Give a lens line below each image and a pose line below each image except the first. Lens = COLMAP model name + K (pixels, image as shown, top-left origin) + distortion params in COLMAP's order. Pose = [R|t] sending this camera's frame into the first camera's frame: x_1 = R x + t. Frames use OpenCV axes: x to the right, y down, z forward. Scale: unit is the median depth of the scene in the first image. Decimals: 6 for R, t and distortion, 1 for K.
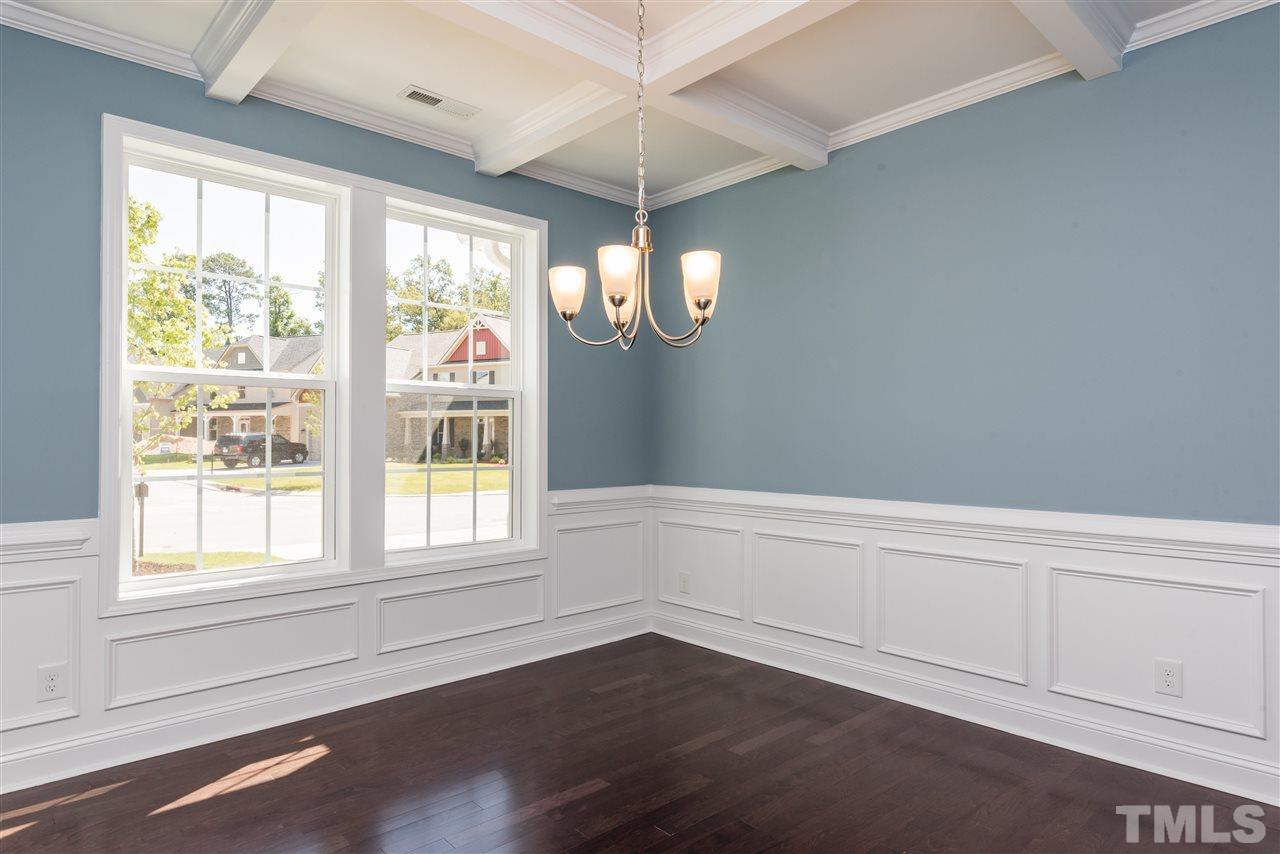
lens RADIAL K [[741.9, 0, 639.0], [0, 741.9, 435.3], [0, 0, 1]] dist [-0.021923, 0.001581]
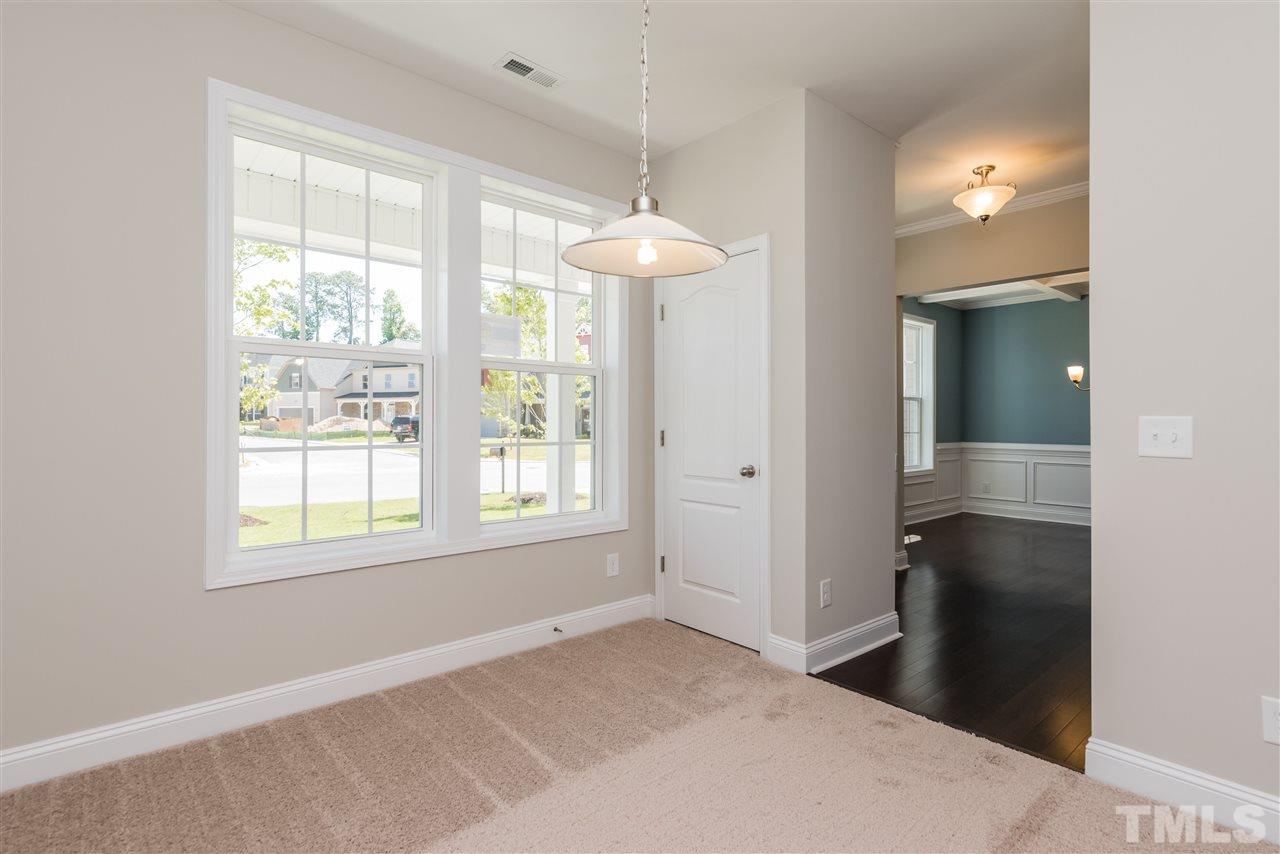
lens RADIAL K [[615.9, 0, 633.8], [0, 615.9, 424.0], [0, 0, 1]] dist [-0.002837, -0.000494]
pose [[0.998637, 0.004351, -0.052005, -0.343461], [-0.003844, 0.999944, 0.009843, 0.001156], [0.052045, -0.009630, 0.998598, -0.324944]]
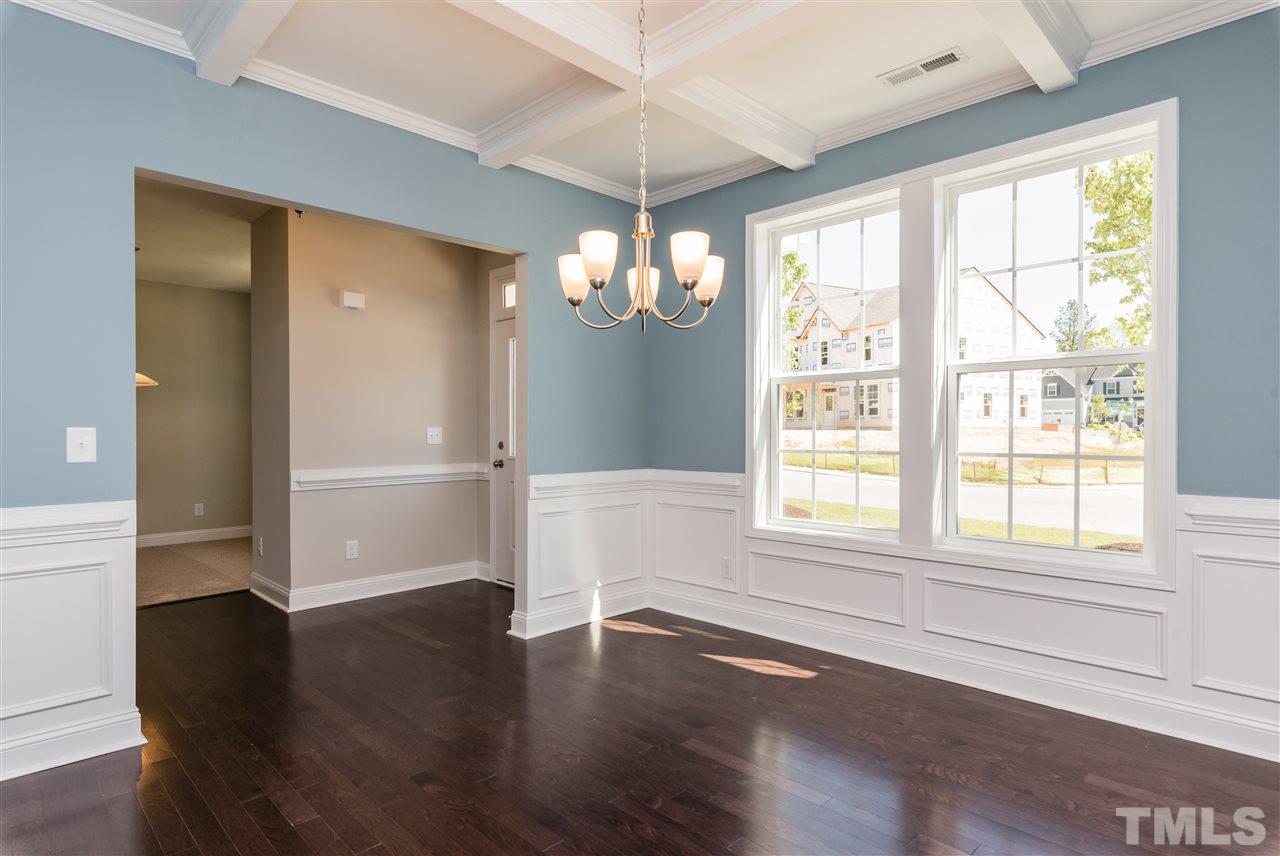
lens RADIAL K [[687.5, 0, 635.7], [0, 687.5, 437.5], [0, 0, 1]] dist [0.017225, -0.001242]
pose [[0.030241, 0.018146, -0.999378, 0.421457], [0.016018, 0.999698, 0.018637, 0.001673], [0.999414, -0.016571, 0.029941, 0.404589]]
